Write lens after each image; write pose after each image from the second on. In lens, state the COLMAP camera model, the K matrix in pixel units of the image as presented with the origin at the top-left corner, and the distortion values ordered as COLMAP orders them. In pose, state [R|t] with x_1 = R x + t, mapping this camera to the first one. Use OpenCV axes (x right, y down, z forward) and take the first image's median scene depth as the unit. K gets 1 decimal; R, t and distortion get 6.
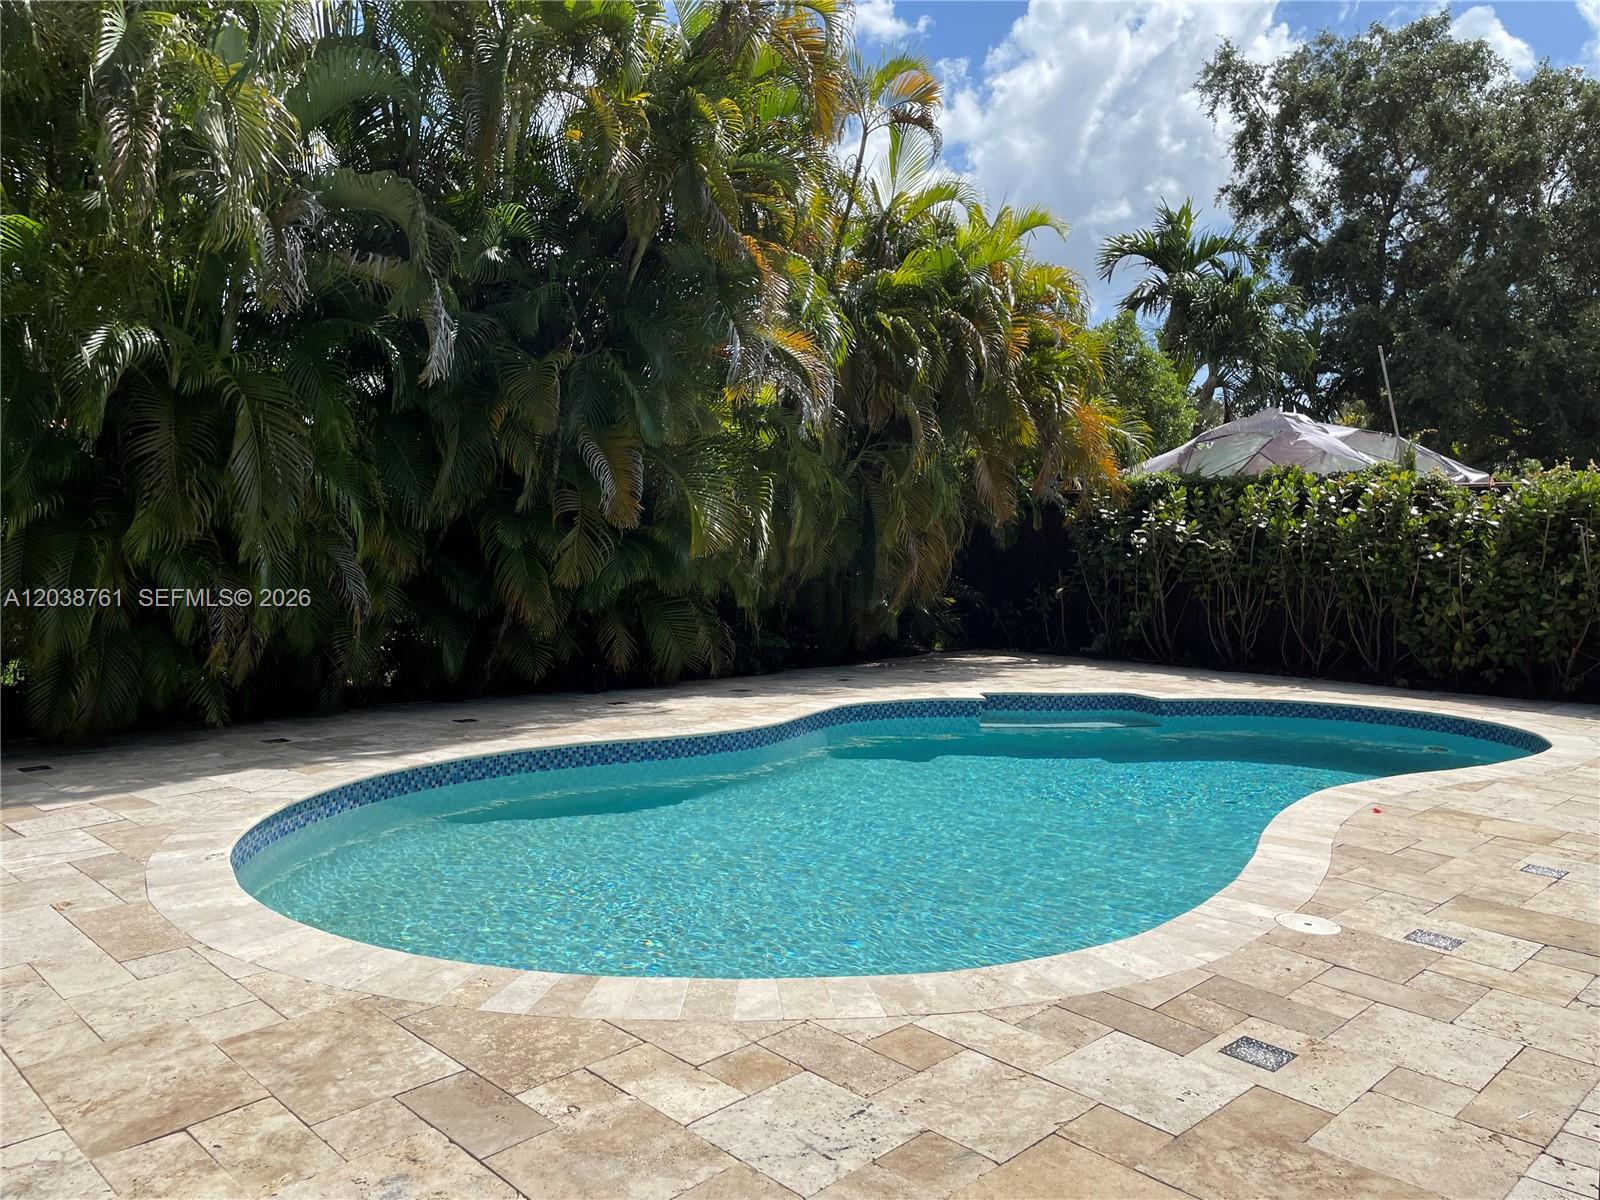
lens RADIAL K [[1208.0, 0, 797.7], [0, 1208.0, 593.8], [0, 0, 1]] dist [0.052974, -0.053580]
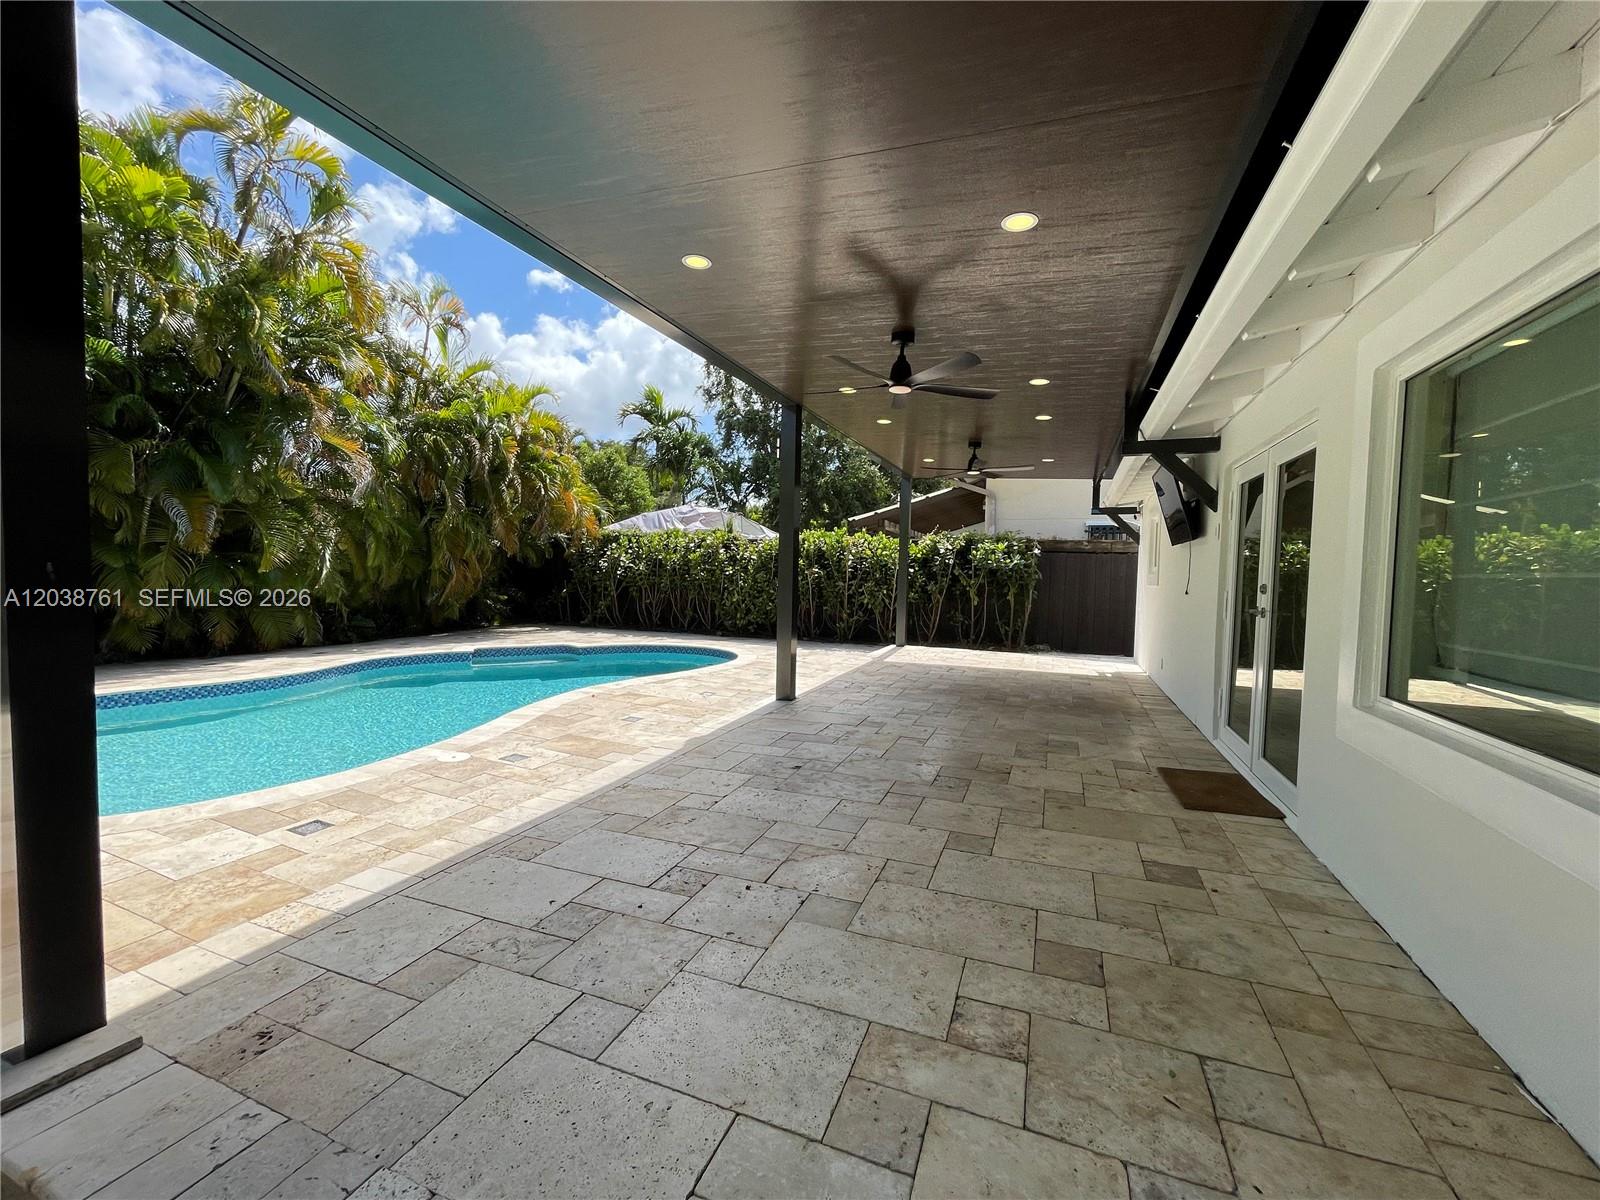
lens RADIAL K [[646.4, 0, 798.7], [0, 646.4, 603.2], [0, 0, 1]] dist [-0.011118, 0.003708]
pose [[0.919080, -0.017247, 0.393693, 0.217976], [0.011464, 0.999789, 0.017035, 0.004365], [-0.393904, -0.011144, 0.919084, -0.072264]]
